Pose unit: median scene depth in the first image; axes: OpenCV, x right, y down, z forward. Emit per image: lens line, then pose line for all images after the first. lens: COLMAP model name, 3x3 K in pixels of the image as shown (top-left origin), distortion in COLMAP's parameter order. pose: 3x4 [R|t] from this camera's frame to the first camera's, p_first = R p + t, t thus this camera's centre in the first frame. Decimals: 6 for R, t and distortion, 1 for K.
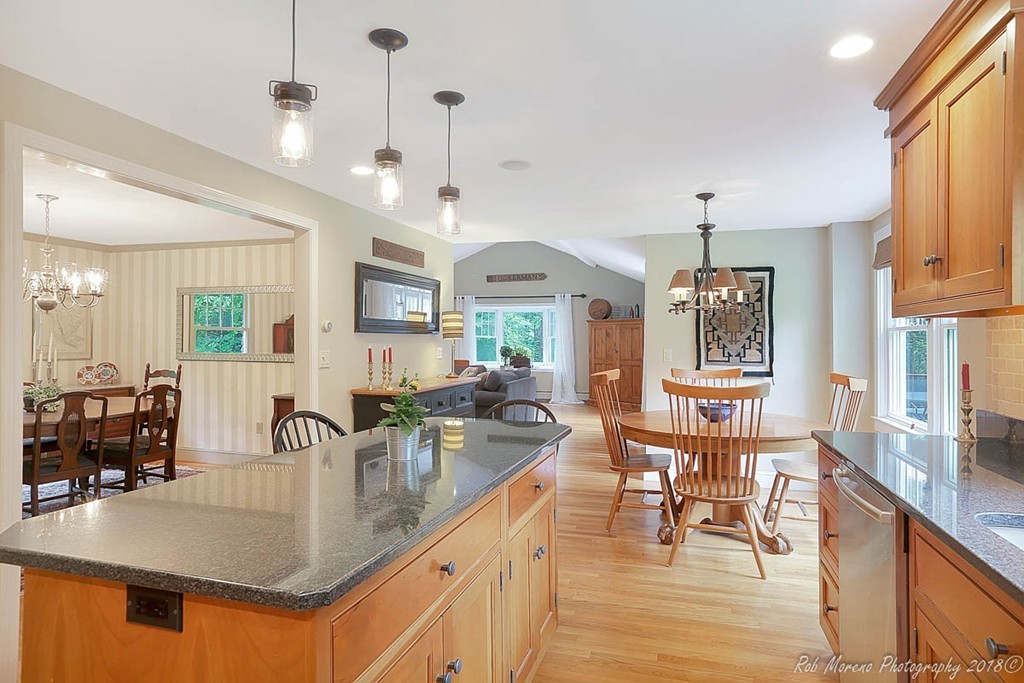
lens RADIAL K [[599.0, 0, 512.7], [0, 599.0, 343.5], [0, 0, 1]] dist [0.005418, 0.002043]
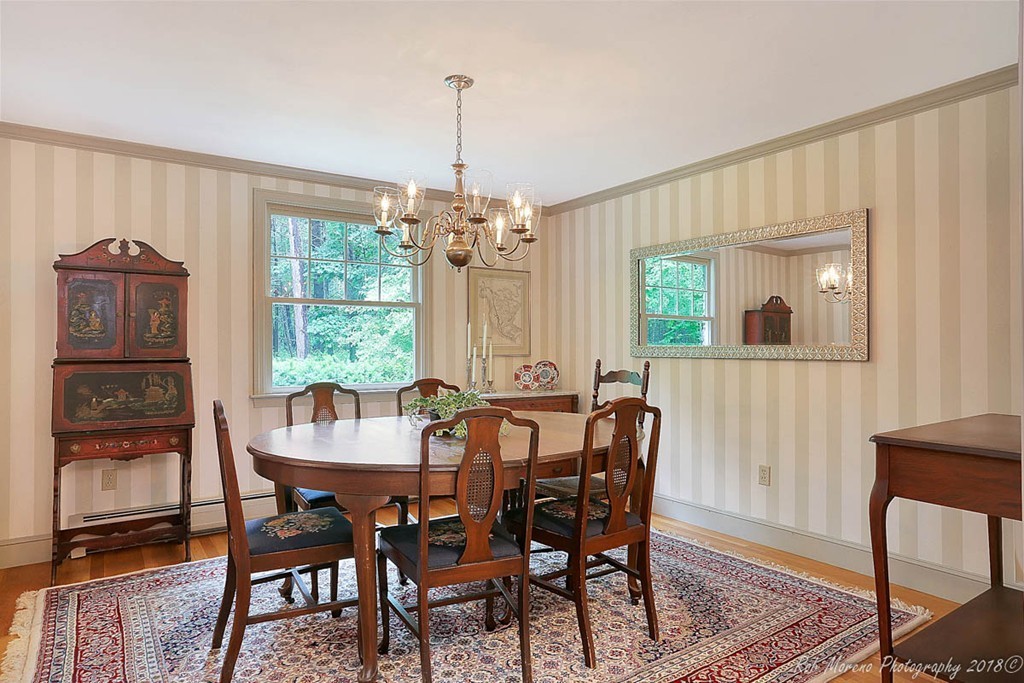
lens RADIAL K [[599.0, 0, 512.0], [0, 599.0, 345.8], [0, 0, 1]] dist [0.005418, 0.002043]
pose [[0.788747, -0.010009, -0.614636, -0.298923], [0.002751, 0.999915, -0.012753, 0.026721], [0.614711, 0.008368, 0.788708, 0.459718]]
